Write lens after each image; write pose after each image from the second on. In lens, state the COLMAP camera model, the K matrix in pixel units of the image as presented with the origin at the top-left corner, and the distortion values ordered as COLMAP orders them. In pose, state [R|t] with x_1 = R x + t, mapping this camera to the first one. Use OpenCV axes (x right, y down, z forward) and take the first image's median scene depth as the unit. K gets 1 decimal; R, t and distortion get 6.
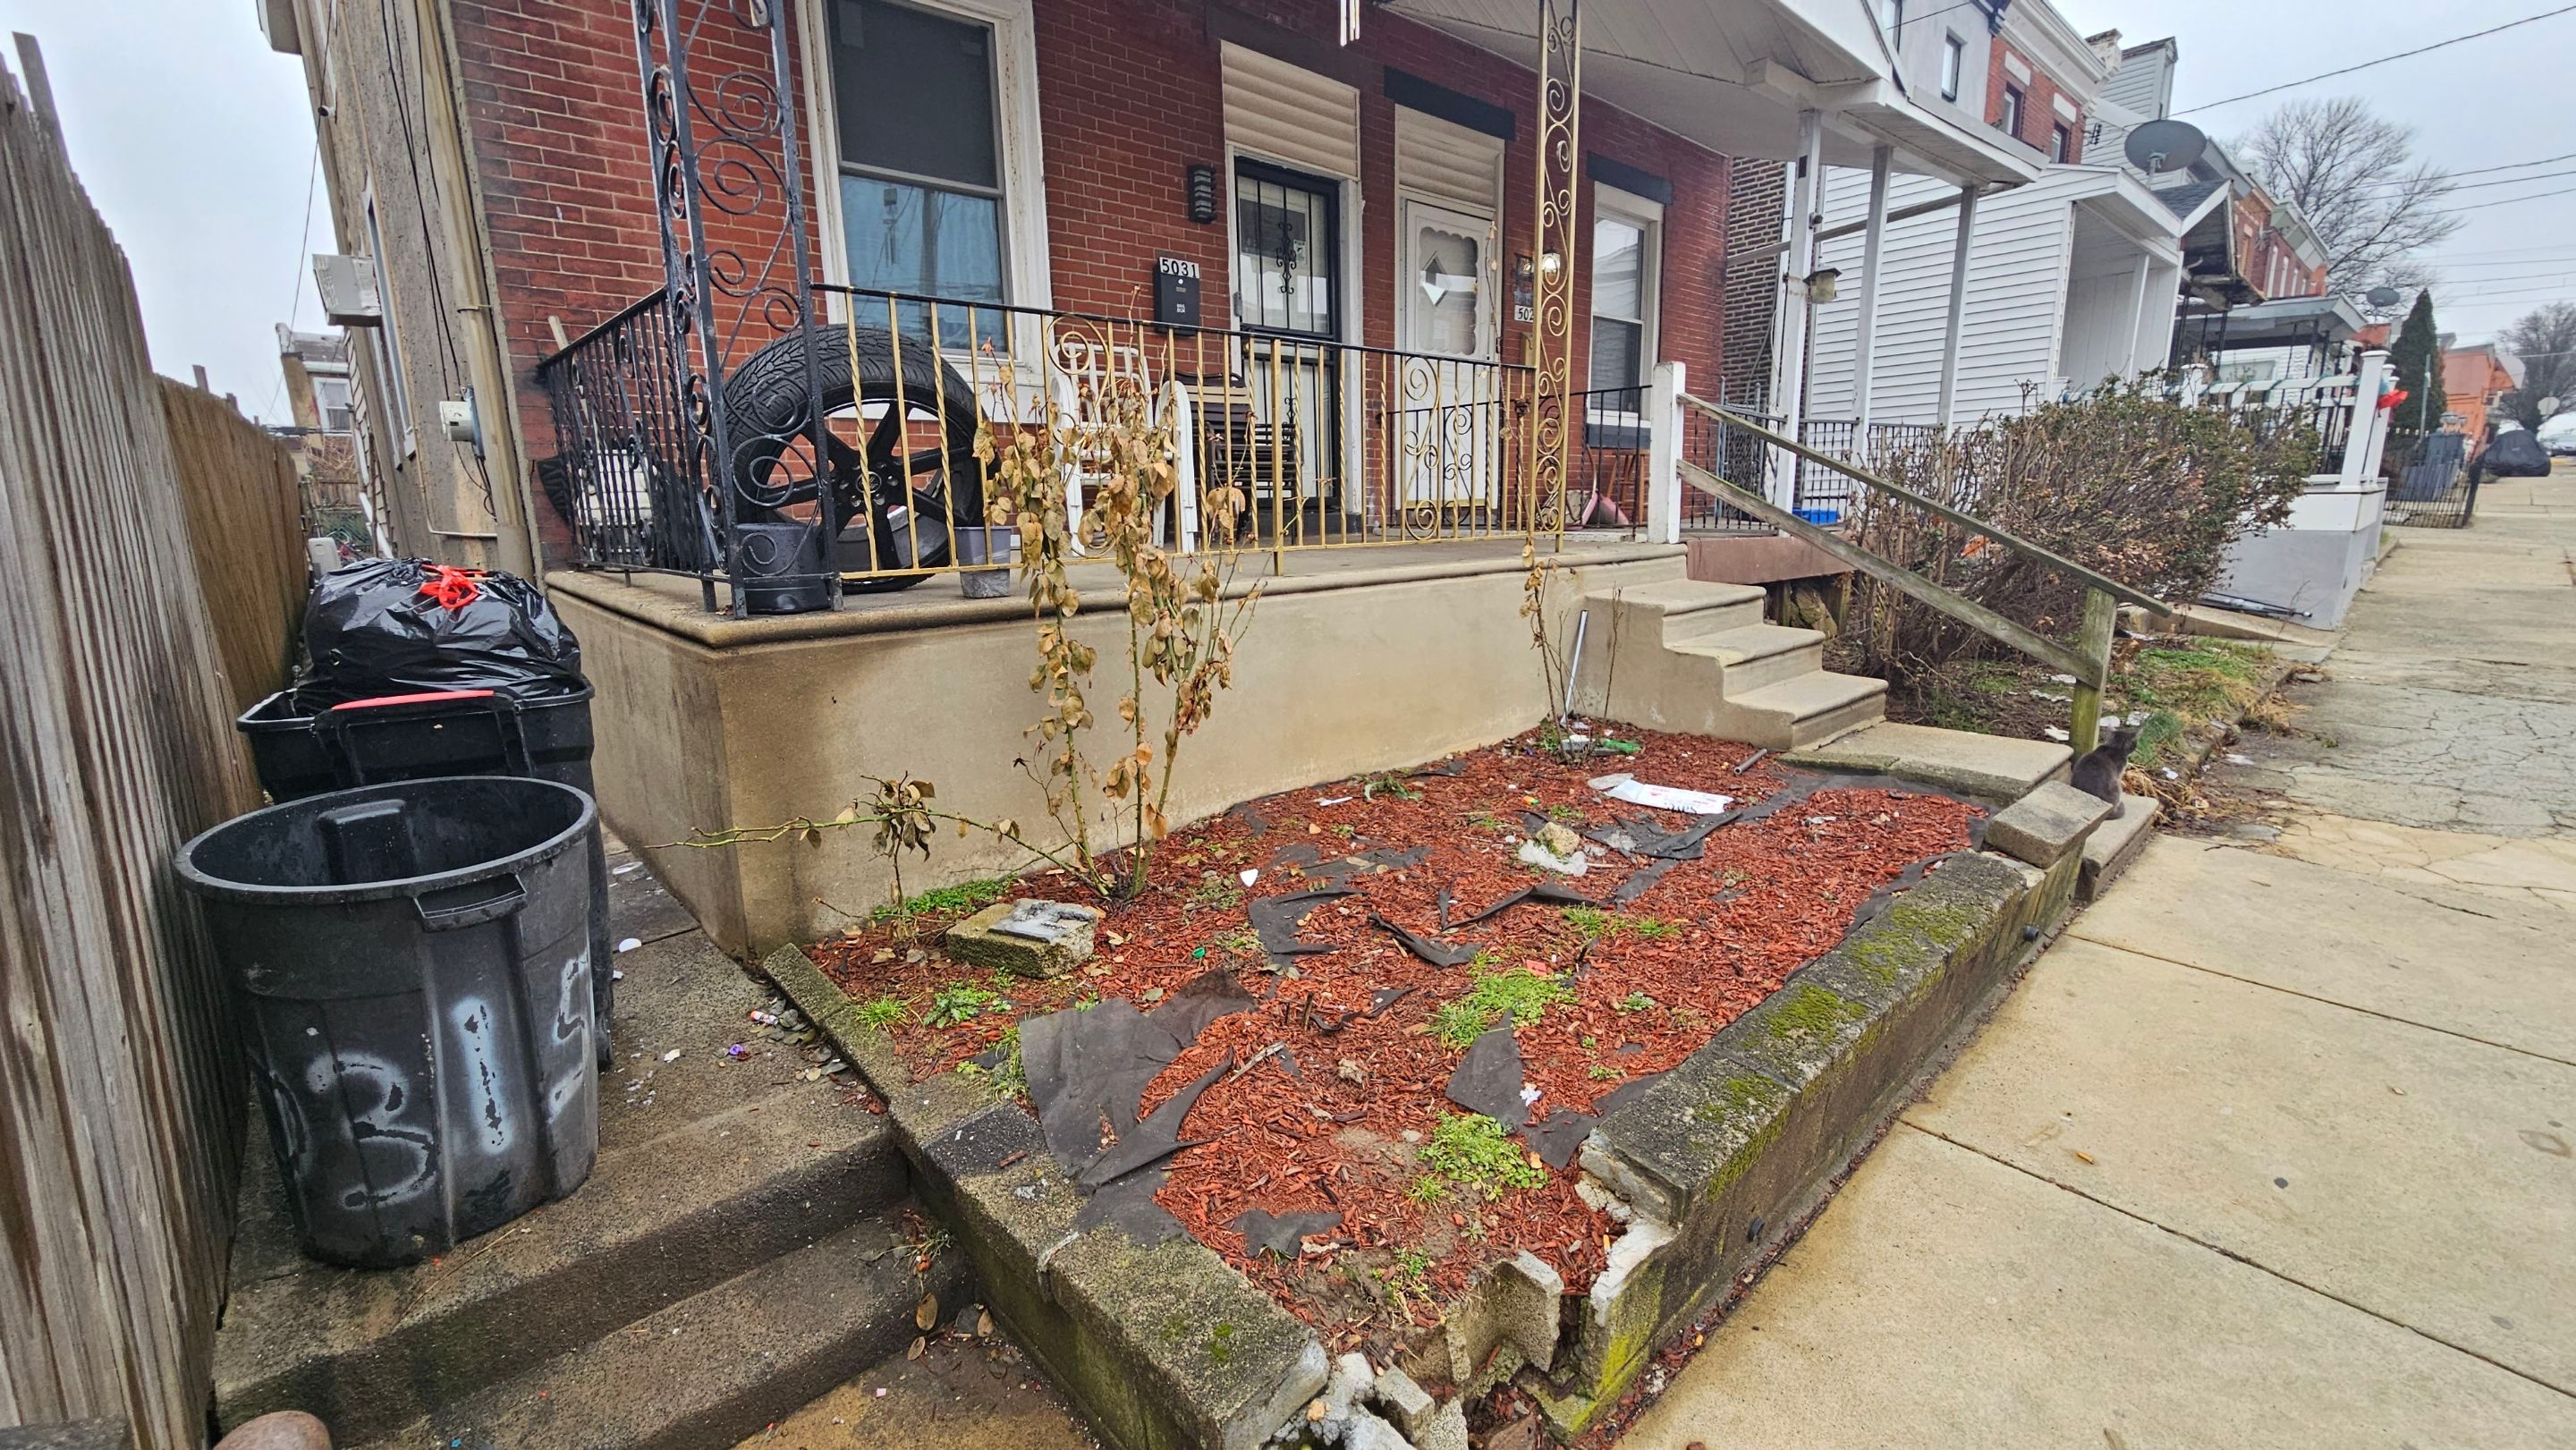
lens RADIAL K [[1054.8, 0, 1278.8], [0, 1054.8, 721.0], [0, 0, 1]] dist [-0.001339, -0.000538]
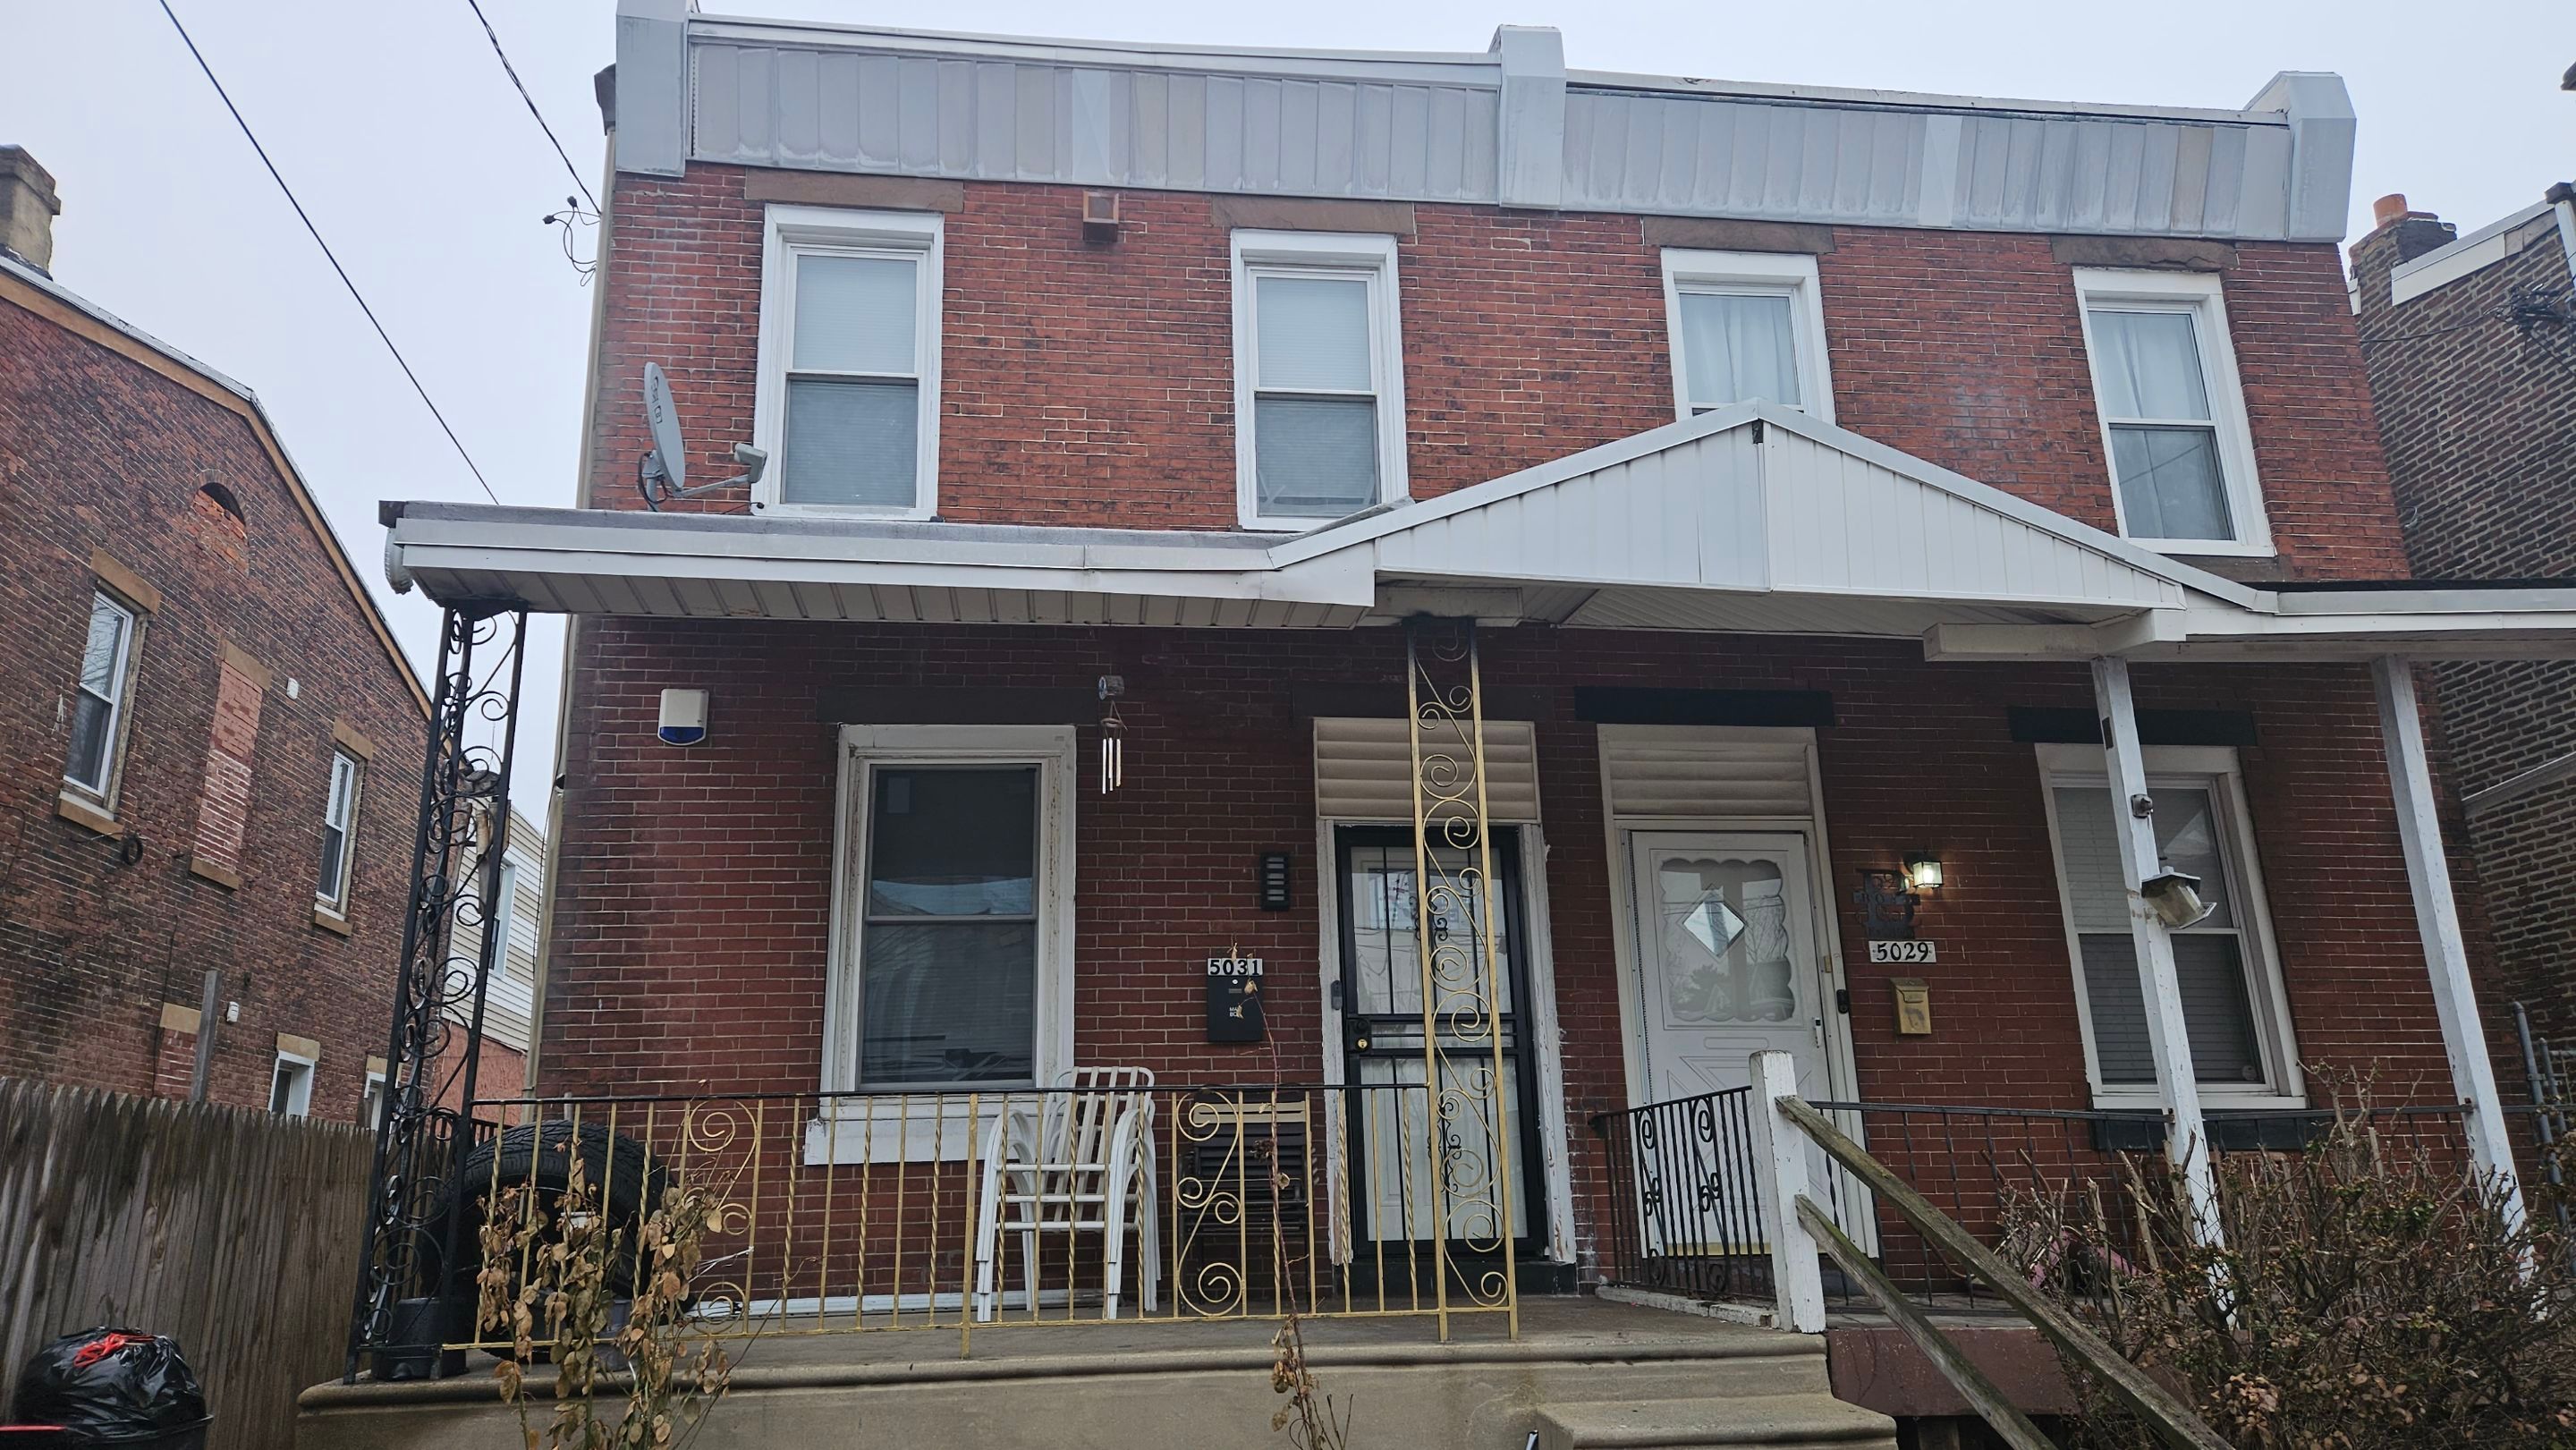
lens RADIAL K [[1709.4, 0, 1265.0], [0, 1709.4, 724.8], [0, 0, 1]] dist [0.091864, -0.082650]
pose [[0.822173, -0.156448, -0.547317, 0.762378], [-0.110784, 0.899130, -0.423430, -0.020066], [0.558354, 0.408766, 0.721908, -0.078164]]
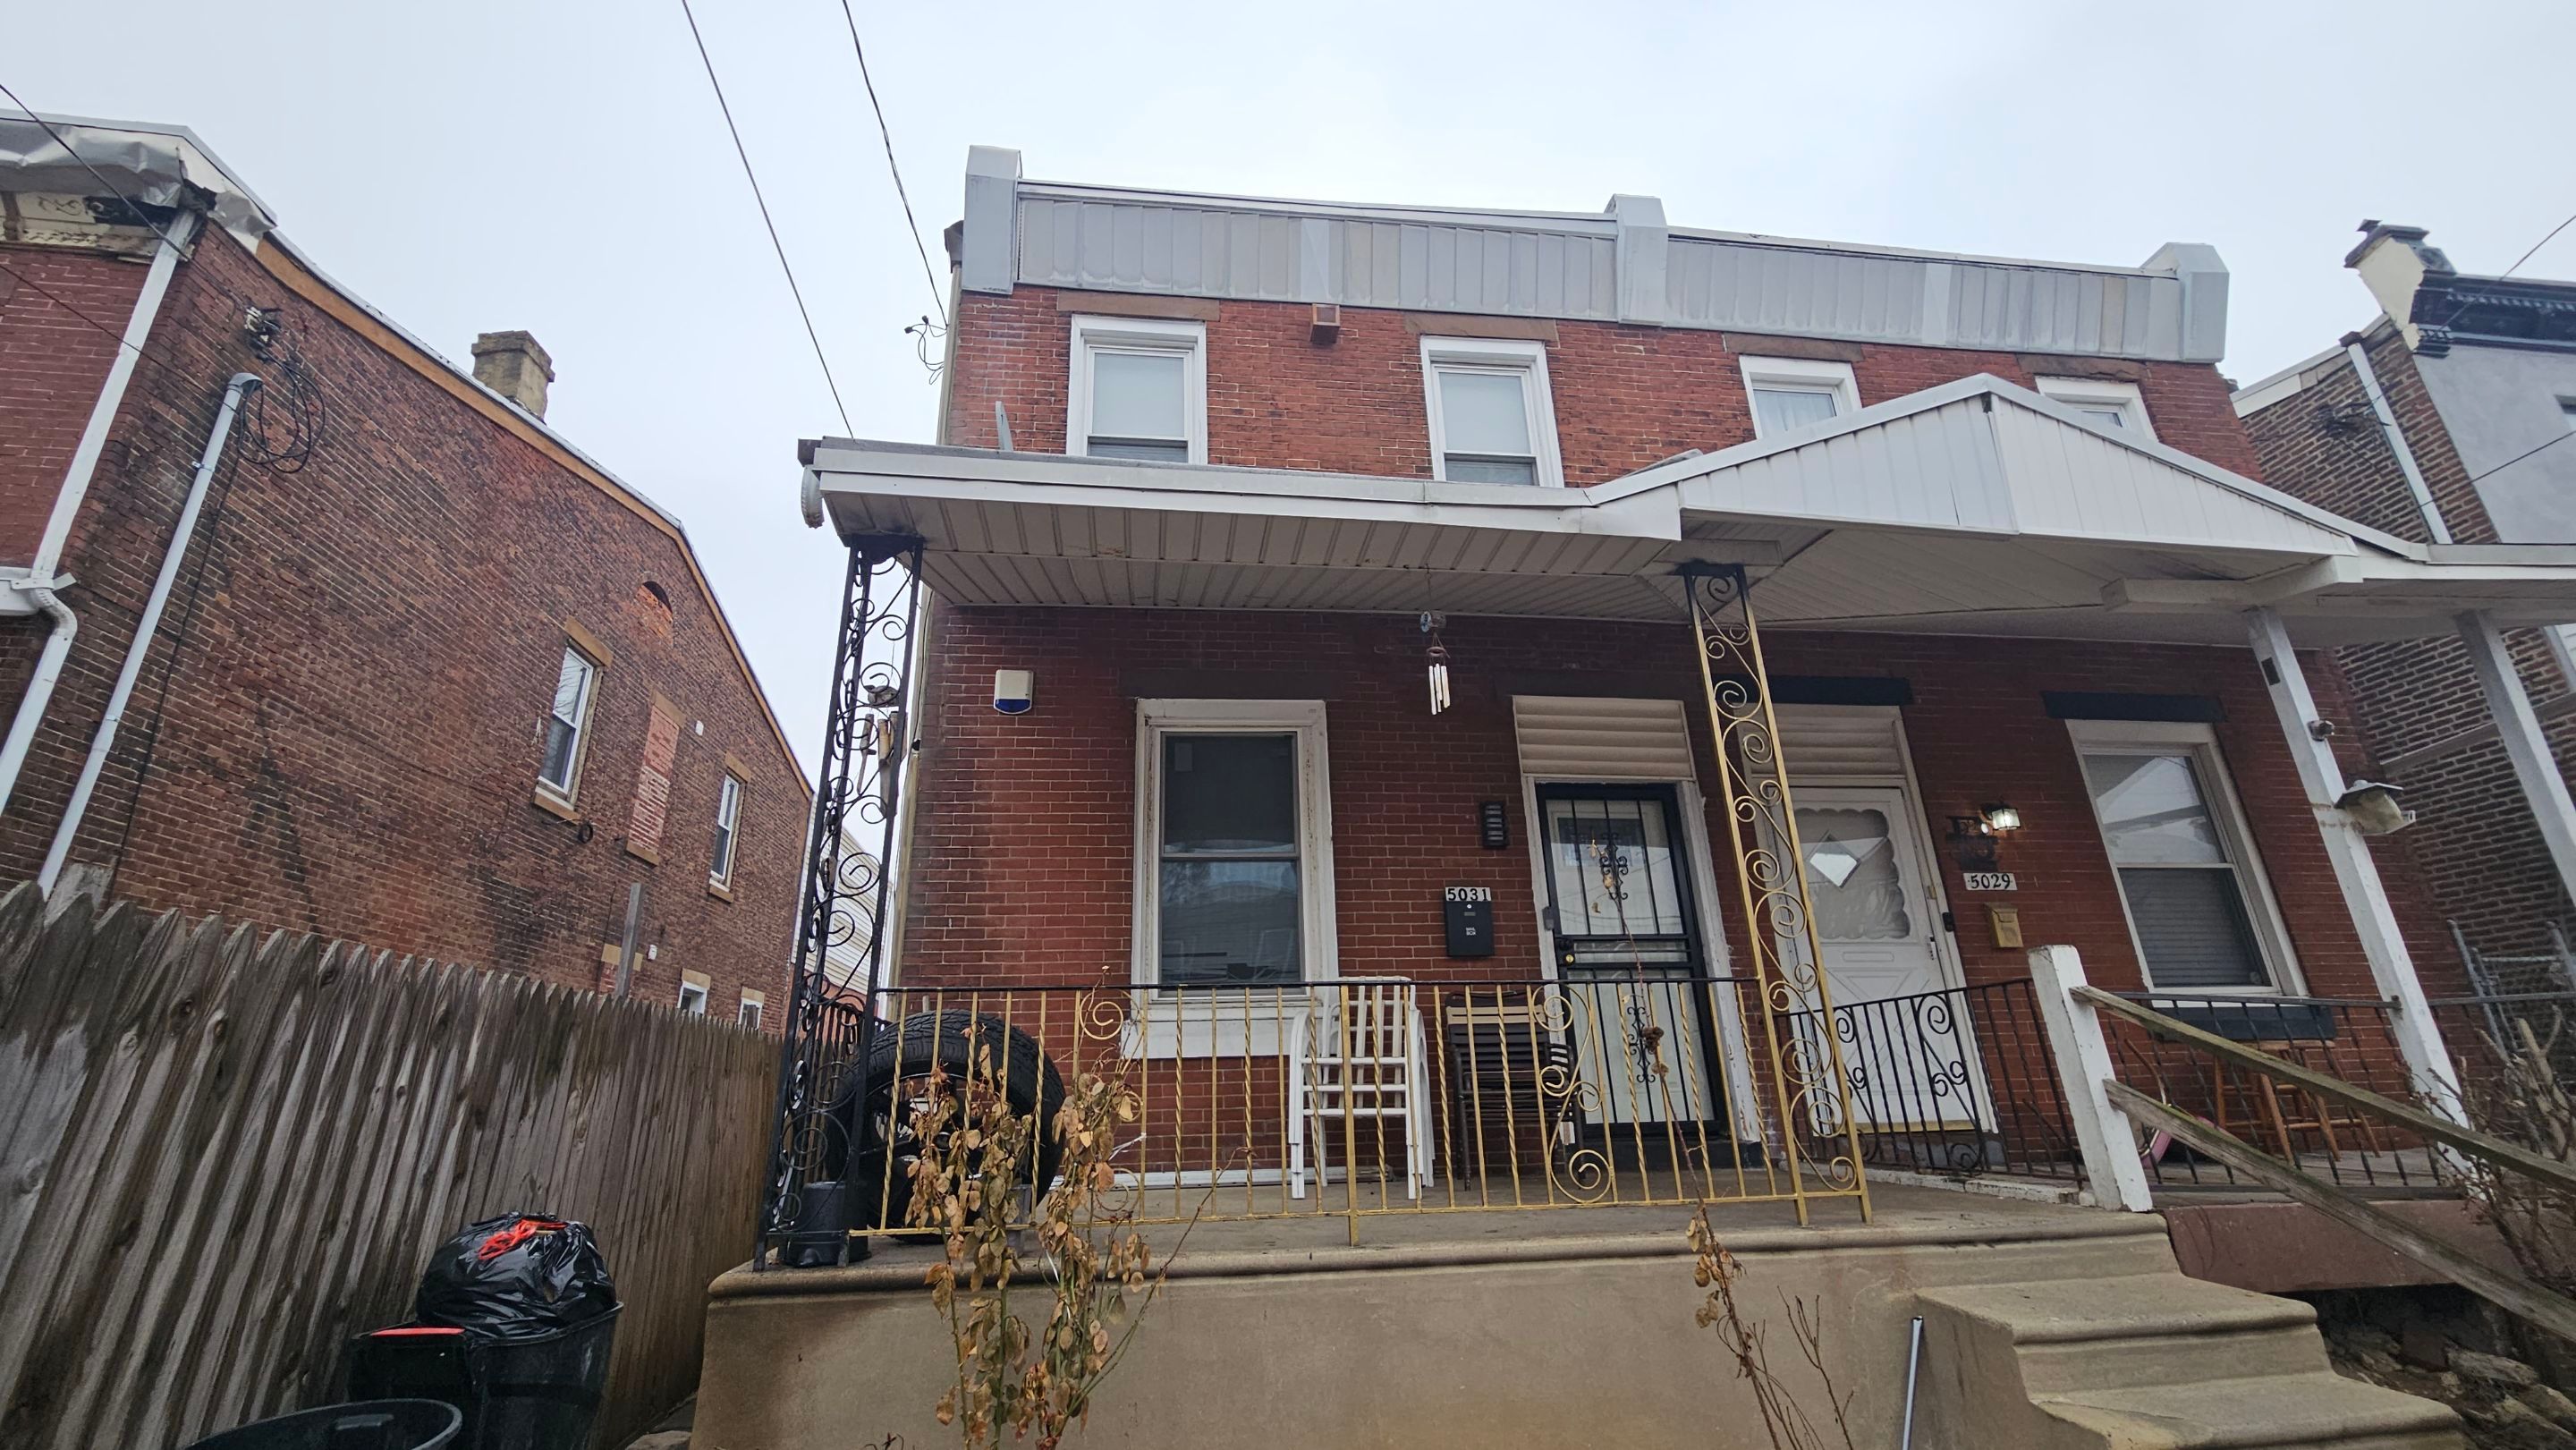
lens RADIAL K [[1053.4, 0, 1278.3], [0, 1053.4, 722.2], [0, 0, 1]] dist [-0.001011, -0.000147]
pose [[0.820222, -0.195734, -0.537516, 0.361883], [-0.108175, 0.869615, -0.481735, -0.062129], [0.561724, 0.453275, 0.692104, 0.110395]]
